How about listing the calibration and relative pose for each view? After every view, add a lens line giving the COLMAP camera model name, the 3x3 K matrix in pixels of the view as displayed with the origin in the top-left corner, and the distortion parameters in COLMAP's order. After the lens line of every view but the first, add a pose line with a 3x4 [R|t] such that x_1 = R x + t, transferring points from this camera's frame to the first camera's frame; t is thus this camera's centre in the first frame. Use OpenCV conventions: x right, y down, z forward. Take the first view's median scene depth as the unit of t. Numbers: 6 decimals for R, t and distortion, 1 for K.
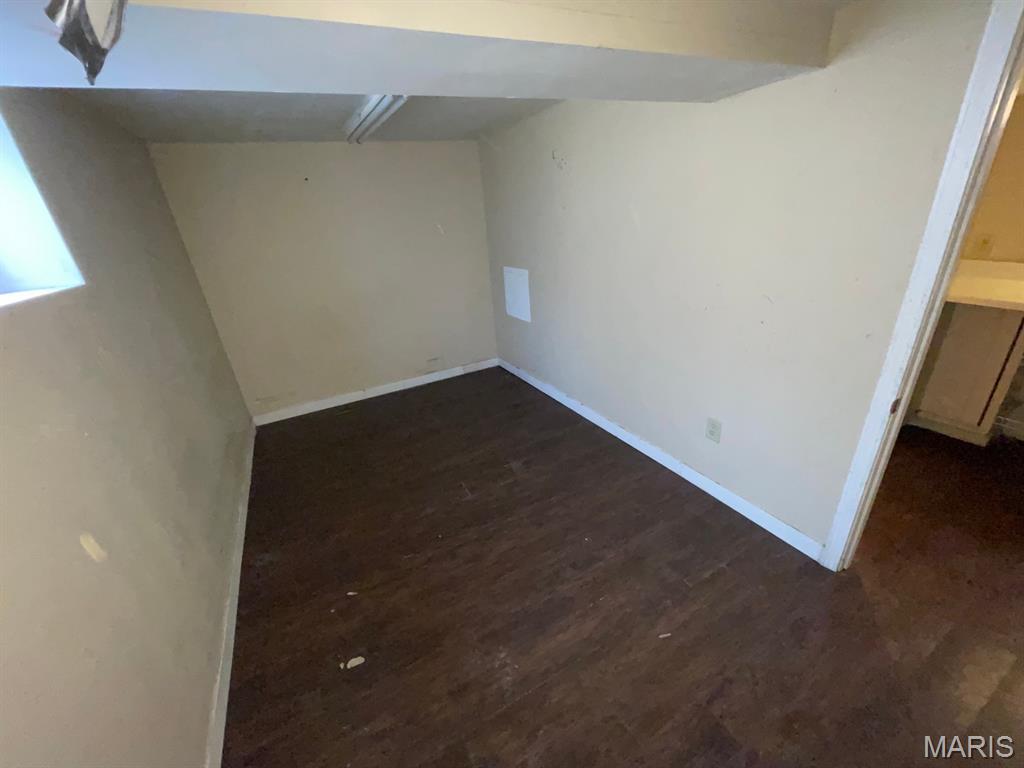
lens RADIAL K [[410.7, 0, 510.0], [0, 410.7, 389.3], [0, 0, 1]] dist [-0.001215, 0.000253]
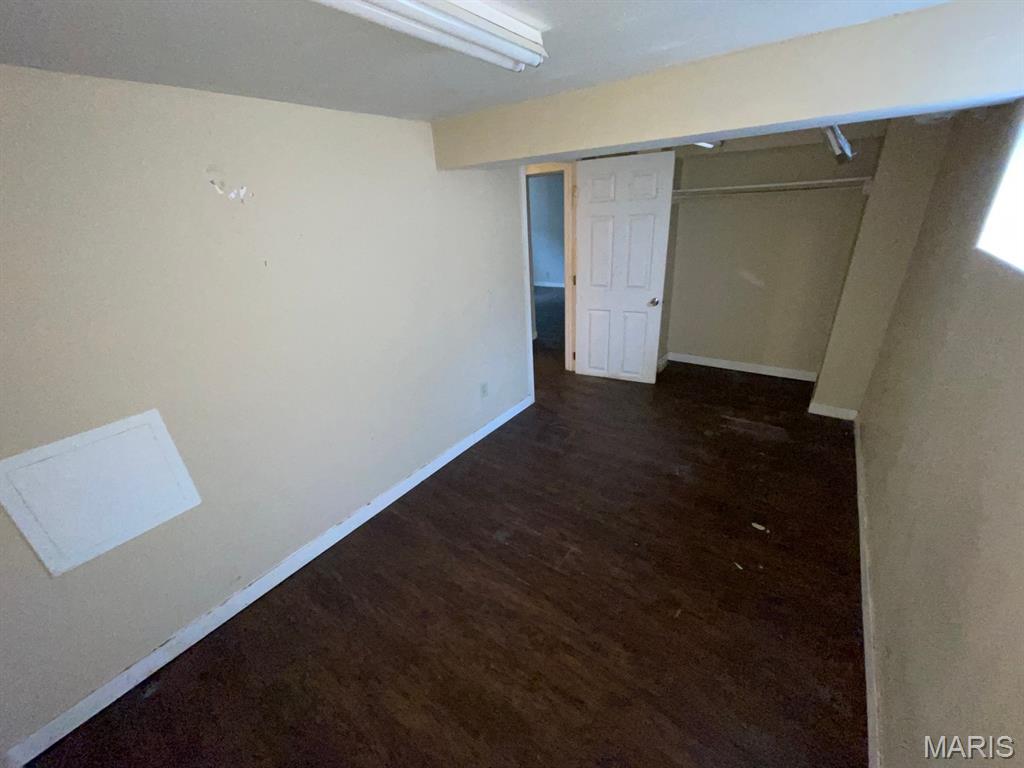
lens RADIAL K [[410.7, 0, 510.0], [0, 410.7, 389.3], [0, 0, 1]] dist [-0.001215, 0.000253]
pose [[-0.428829, -0.272102, 0.861432, -0.791183], [0.455146, 0.758616, 0.466201, -0.531982], [-0.780351, 0.591998, -0.201471, 1.205800]]
